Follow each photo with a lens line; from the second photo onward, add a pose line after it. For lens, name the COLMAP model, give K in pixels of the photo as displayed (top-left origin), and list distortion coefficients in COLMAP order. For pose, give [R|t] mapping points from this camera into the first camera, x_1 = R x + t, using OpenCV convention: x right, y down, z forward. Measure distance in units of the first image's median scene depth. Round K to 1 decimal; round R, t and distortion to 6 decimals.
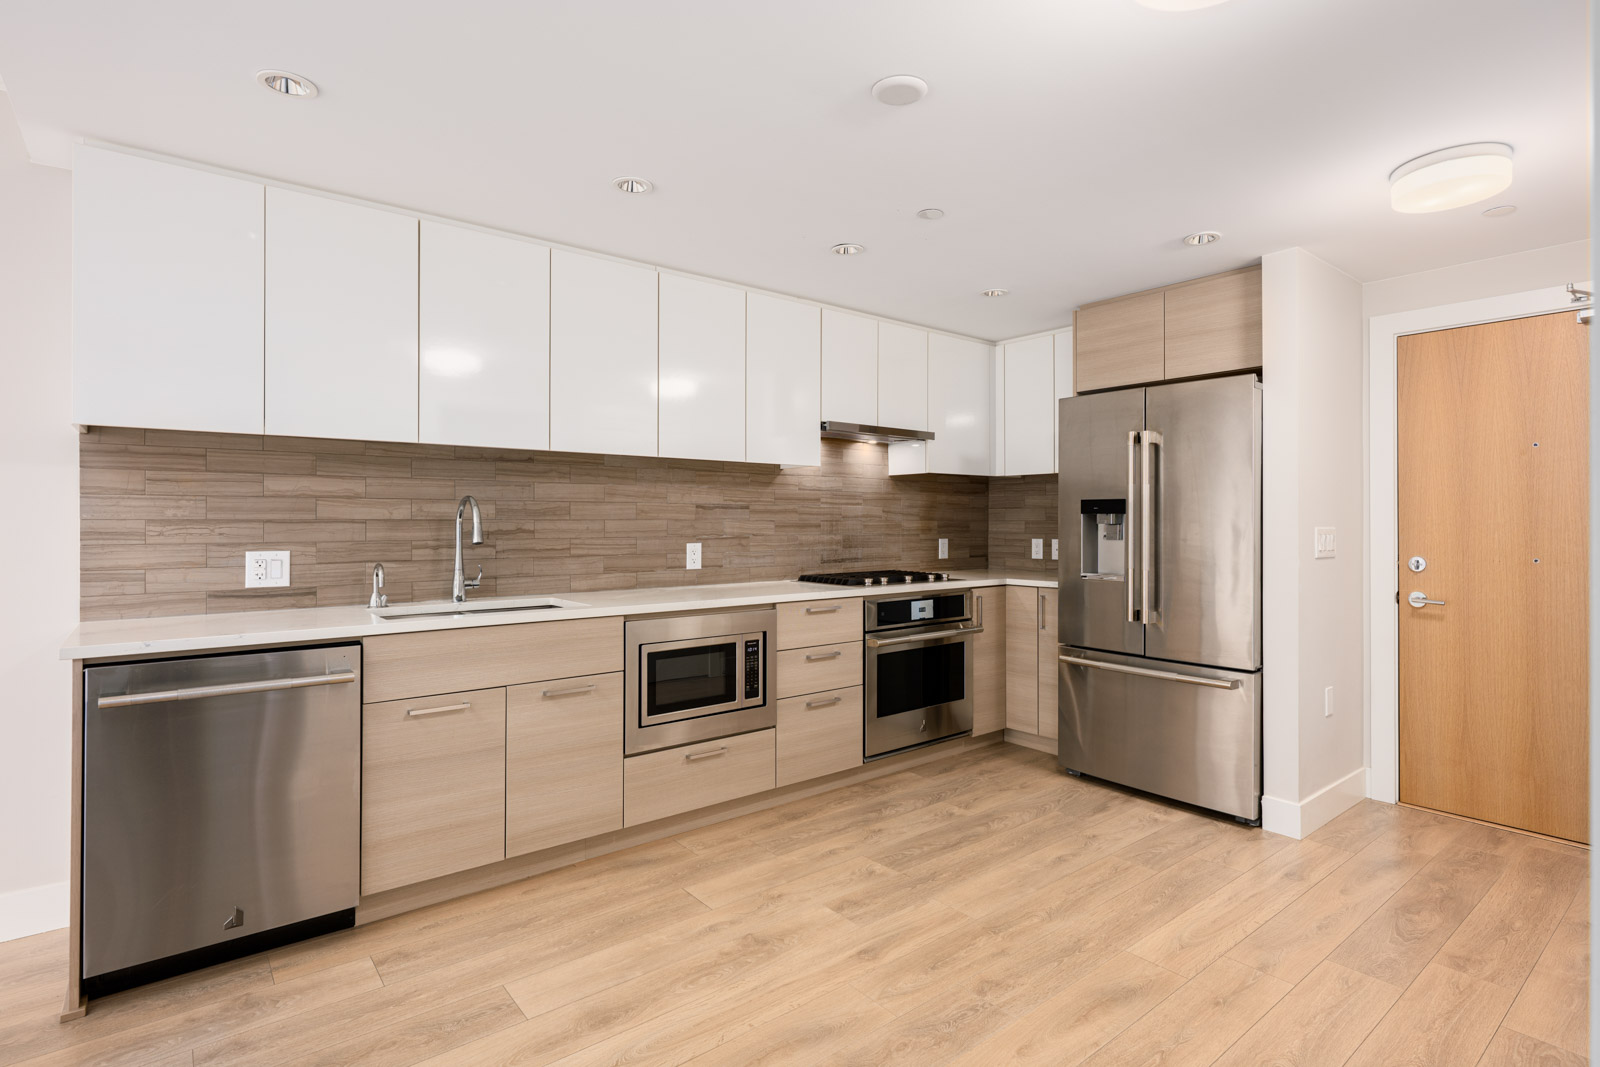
lens RADIAL K [[801.2, 0, 825.9], [0, 801.2, 515.5], [0, 0, 1]] dist [-0.001349, 0.000081]
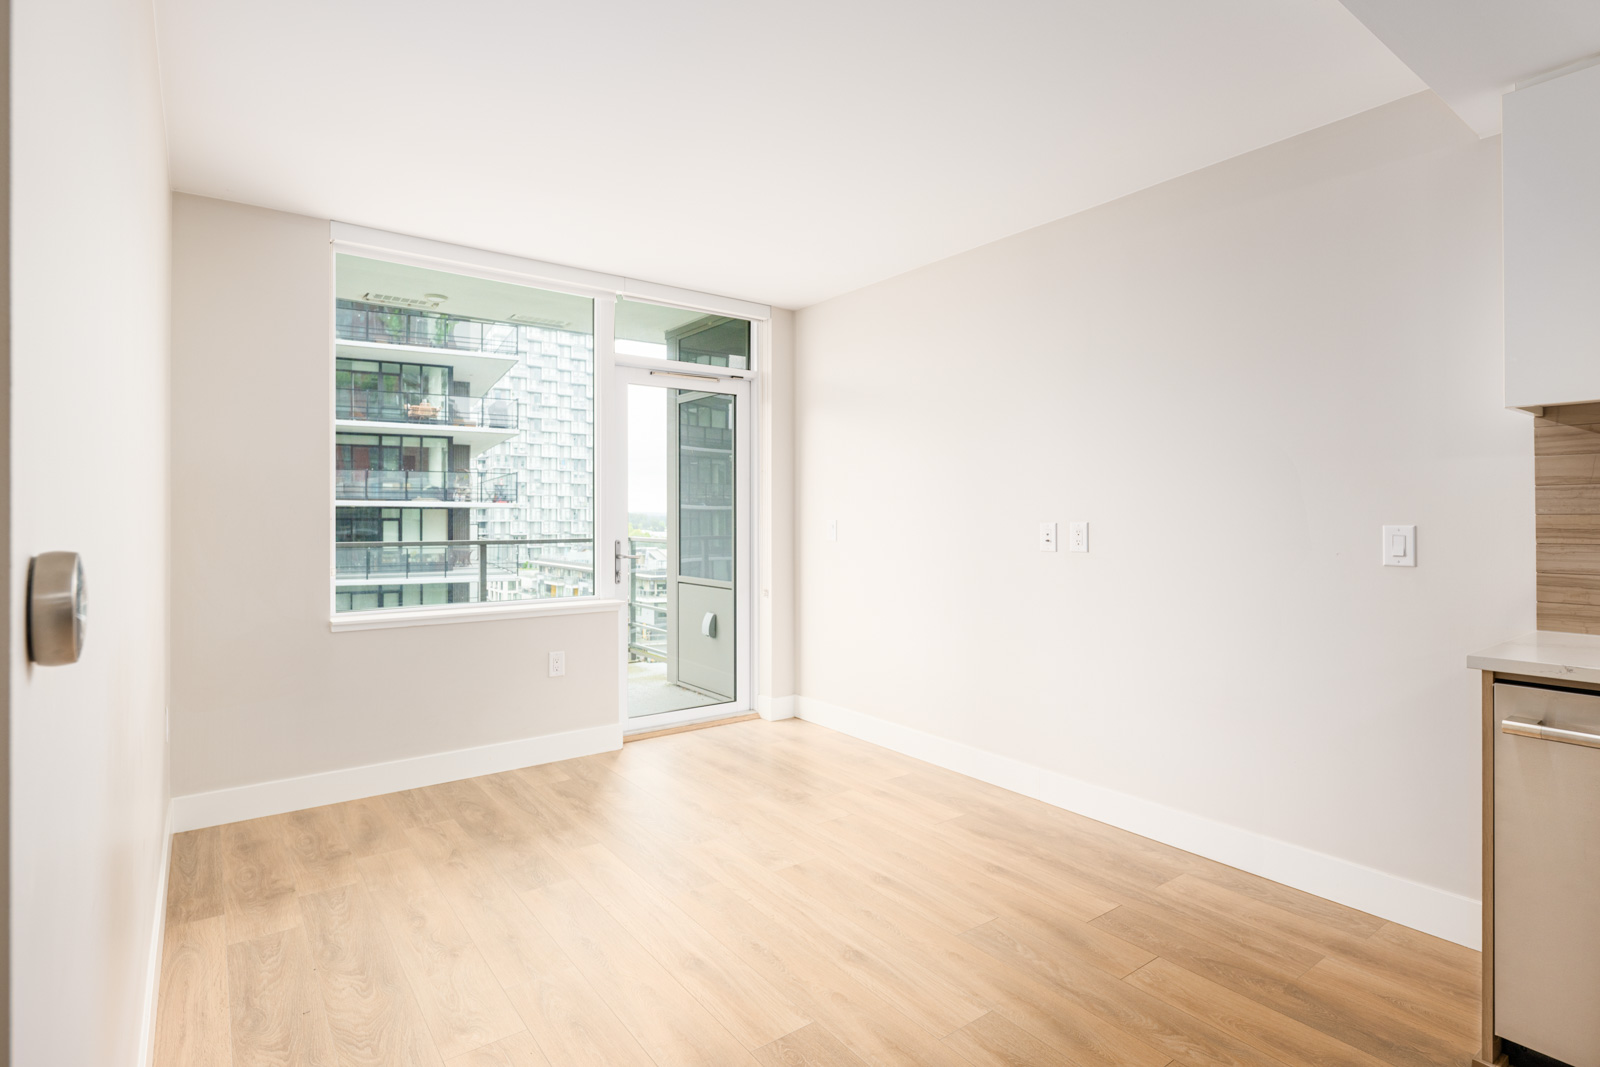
lens RADIAL K [[791.2, 0, 773.5], [0, 791.2, 515.7], [0, 0, 1]] dist [-0.000773, -0.000220]
pose [[-0.068775, -0.003680, -0.997625, -0.000875], [0.007591, 0.999962, -0.004211, 0.003074], [0.997603, -0.007863, -0.068745, 0.178949]]
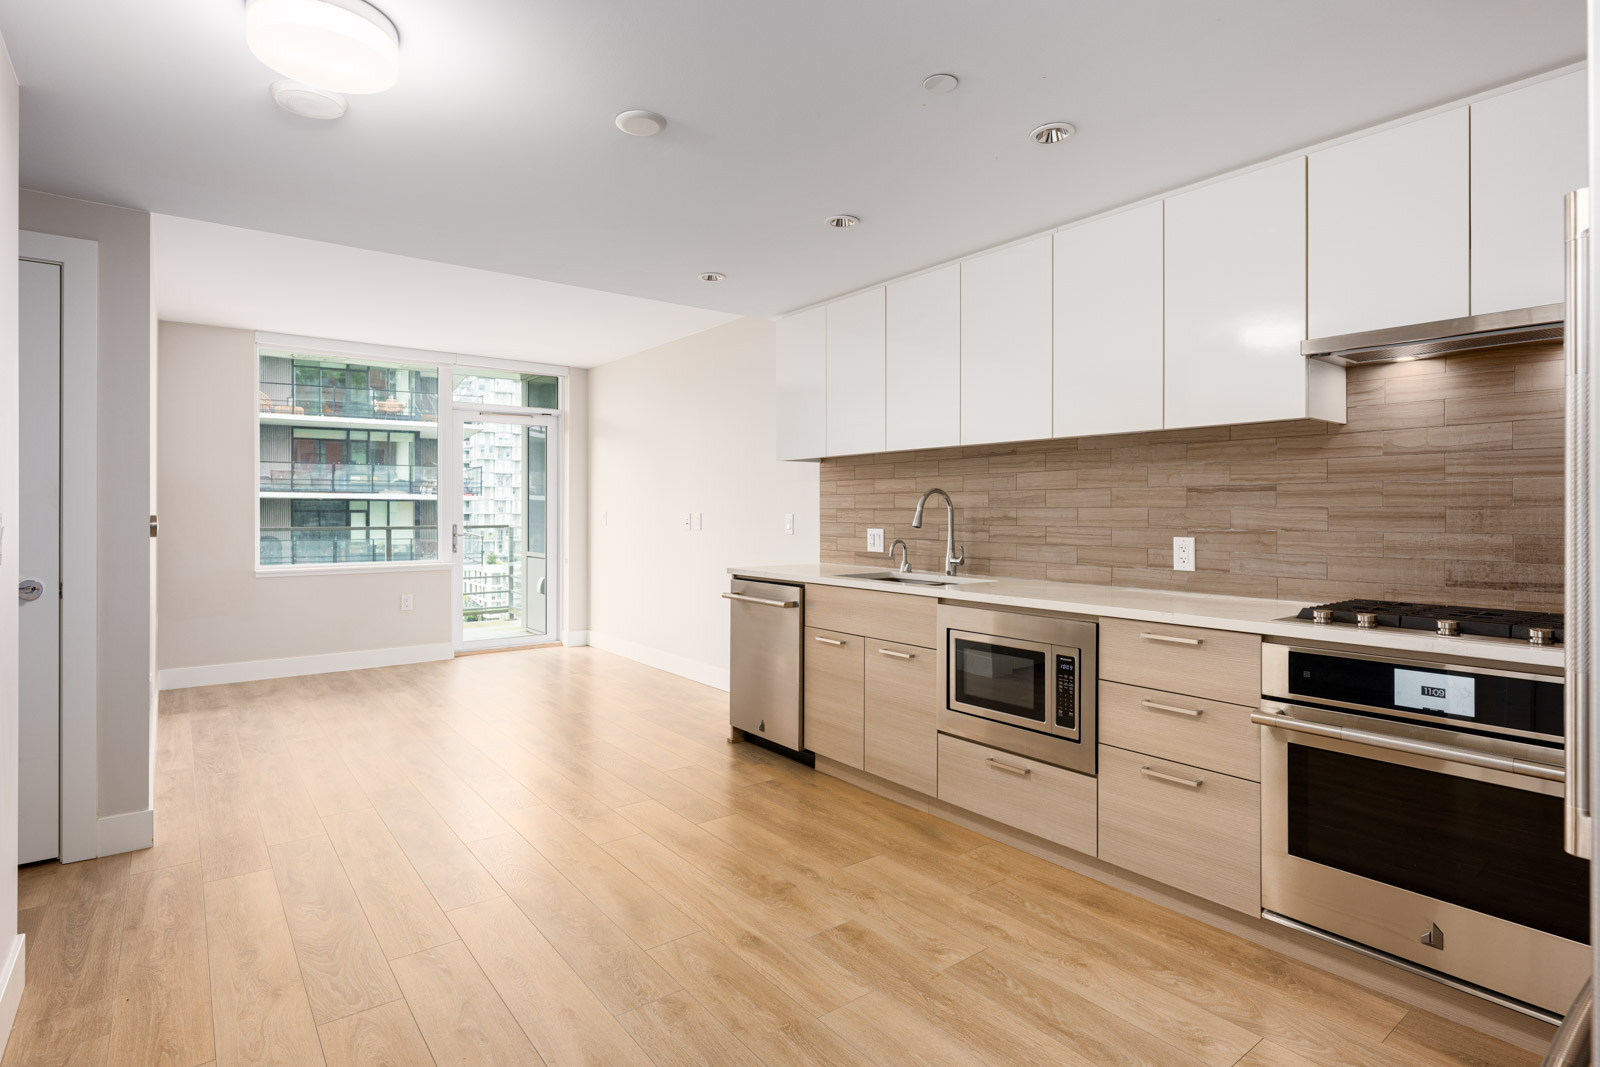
lens RADIAL K [[811.1, 0, 800.5], [0, 811.1, 509.0], [0, 0, 1]] dist [-0.000253, -0.000113]
pose [[-0.033447, -0.002993, -0.999436, 0.806880], [0.005925, 0.999977, -0.003193, 0.009636], [0.999423, -0.006029, -0.033428, 0.835348]]
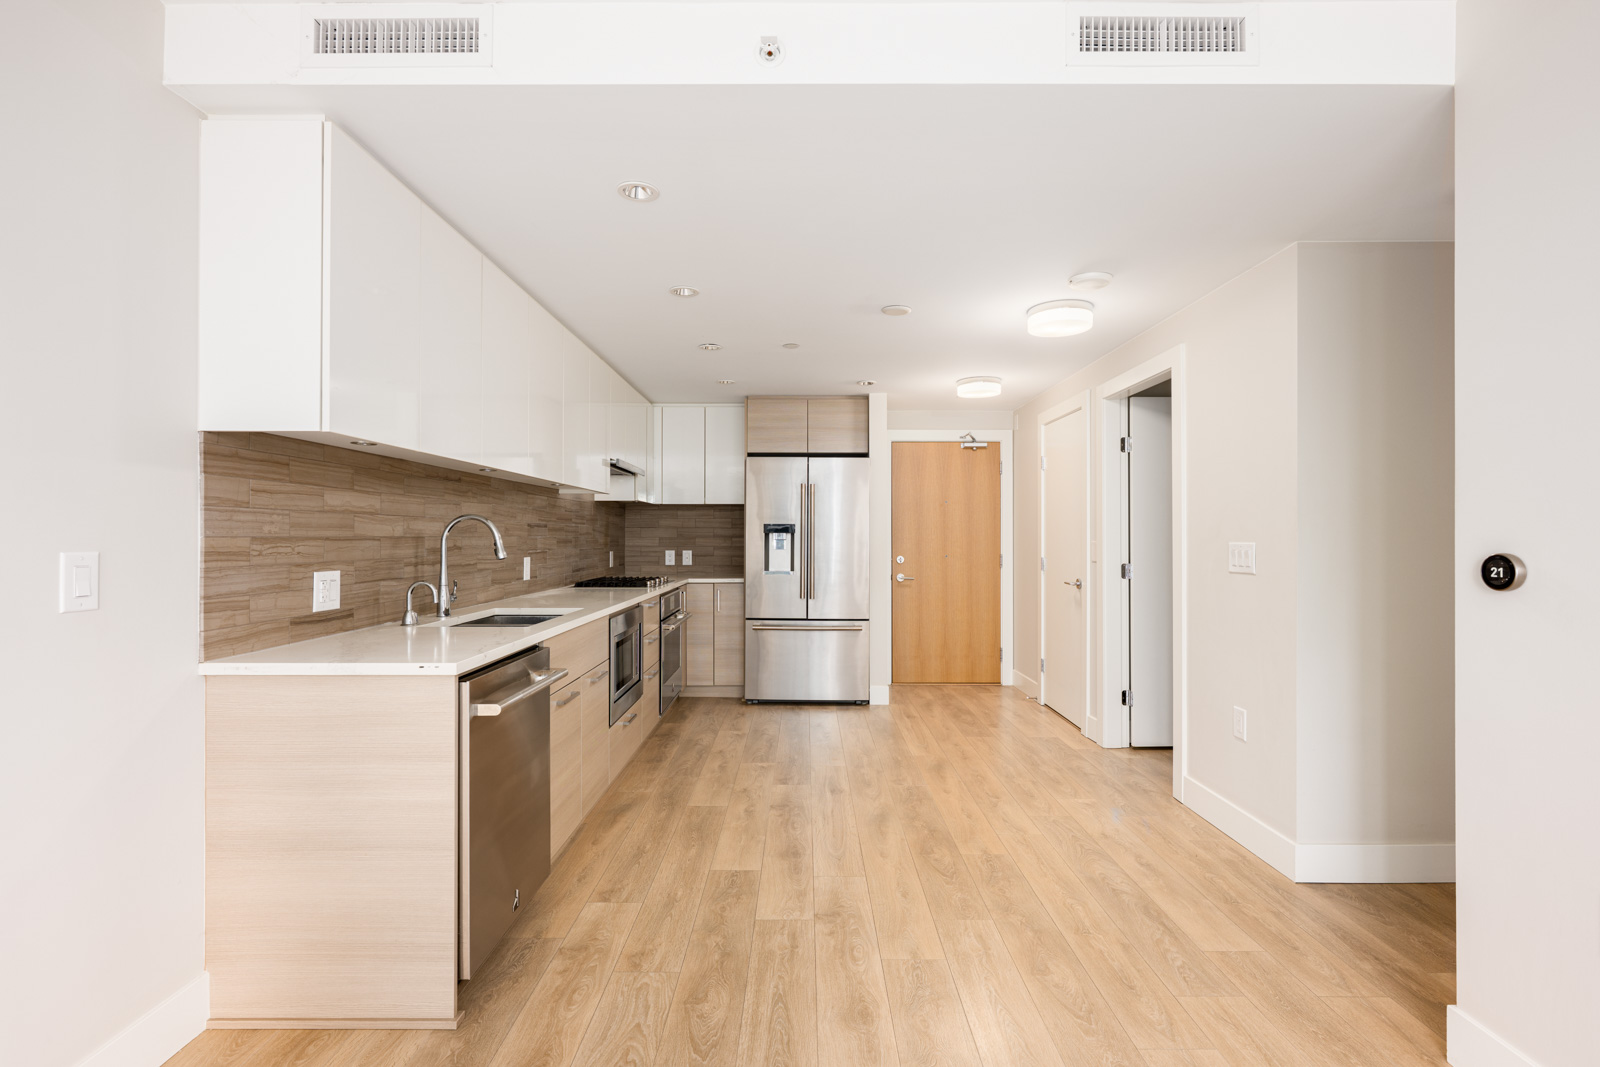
lens RADIAL K [[737.2, 0, 800.0], [0, 737.2, 533.5], [0, 0, 1]] dist [0.000221, 0.000069]
pose [[0.640604, 0.004032, 0.767861, -0.919148], [-0.006238, 0.999981, -0.000047, -0.001782], [-0.767846, -0.004760, 0.640616, 0.039732]]
